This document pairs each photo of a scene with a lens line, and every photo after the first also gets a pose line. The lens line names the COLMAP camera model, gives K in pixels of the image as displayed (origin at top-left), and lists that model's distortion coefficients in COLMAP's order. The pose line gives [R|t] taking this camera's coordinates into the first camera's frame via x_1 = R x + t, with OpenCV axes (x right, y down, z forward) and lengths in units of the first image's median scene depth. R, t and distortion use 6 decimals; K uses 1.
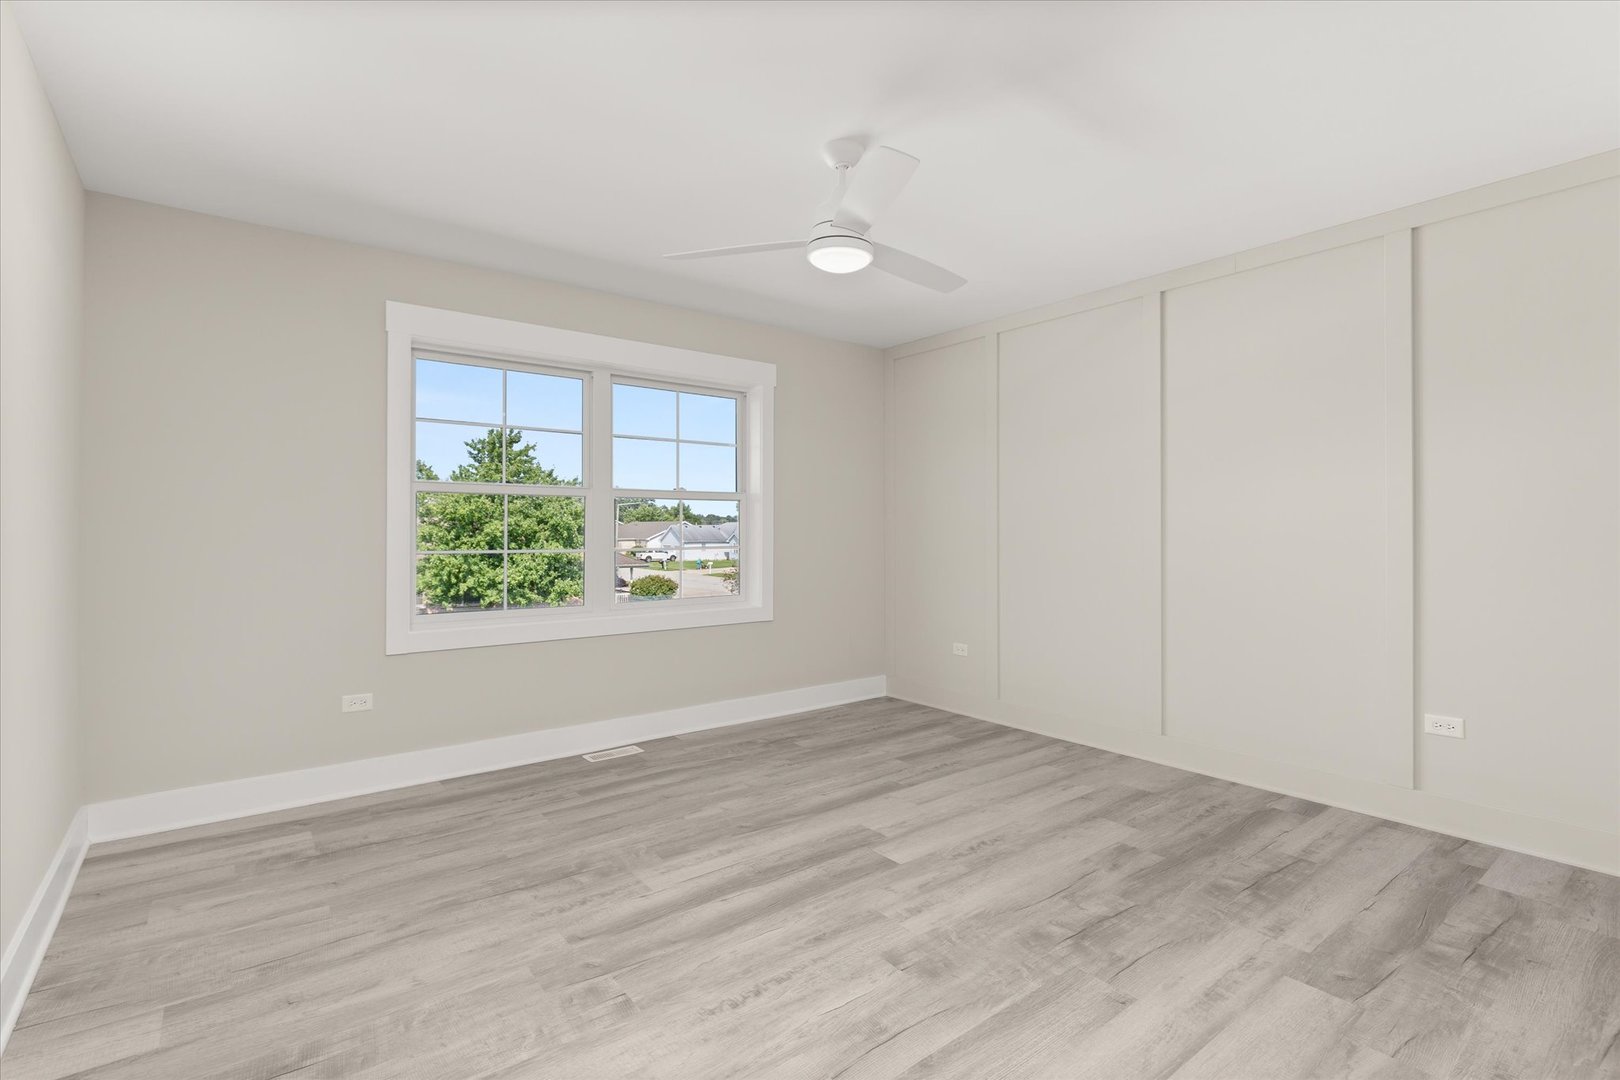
lens RADIAL K [[758.2, 0, 811.6], [0, 758.2, 533.2], [0, 0, 1]] dist [0.005778, 0.000358]
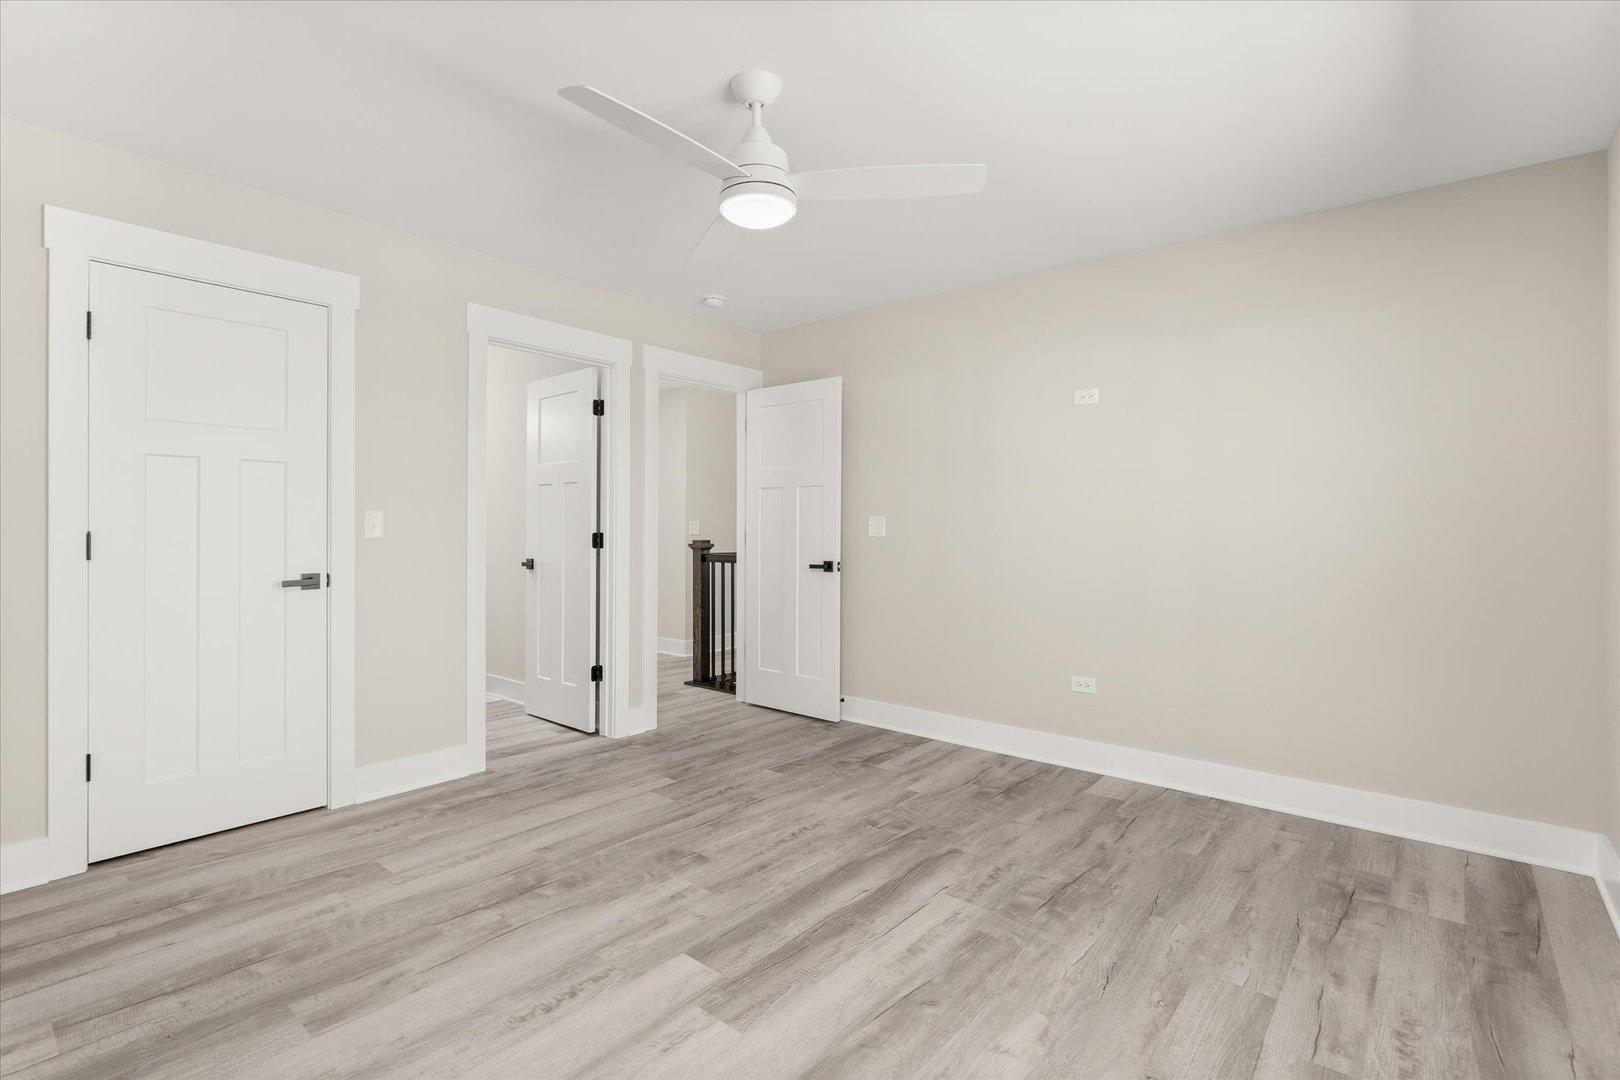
lens RADIAL K [[758.2, 0, 807.2], [0, 758.2, 535.0], [0, 0, 1]] dist [0.005778, 0.000358]
pose [[-0.978313, 0.000447, -0.207130, 0.169862], [-0.002597, 0.999893, 0.014424, -0.005459], [0.207115, 0.014649, -0.978207, 1.963365]]
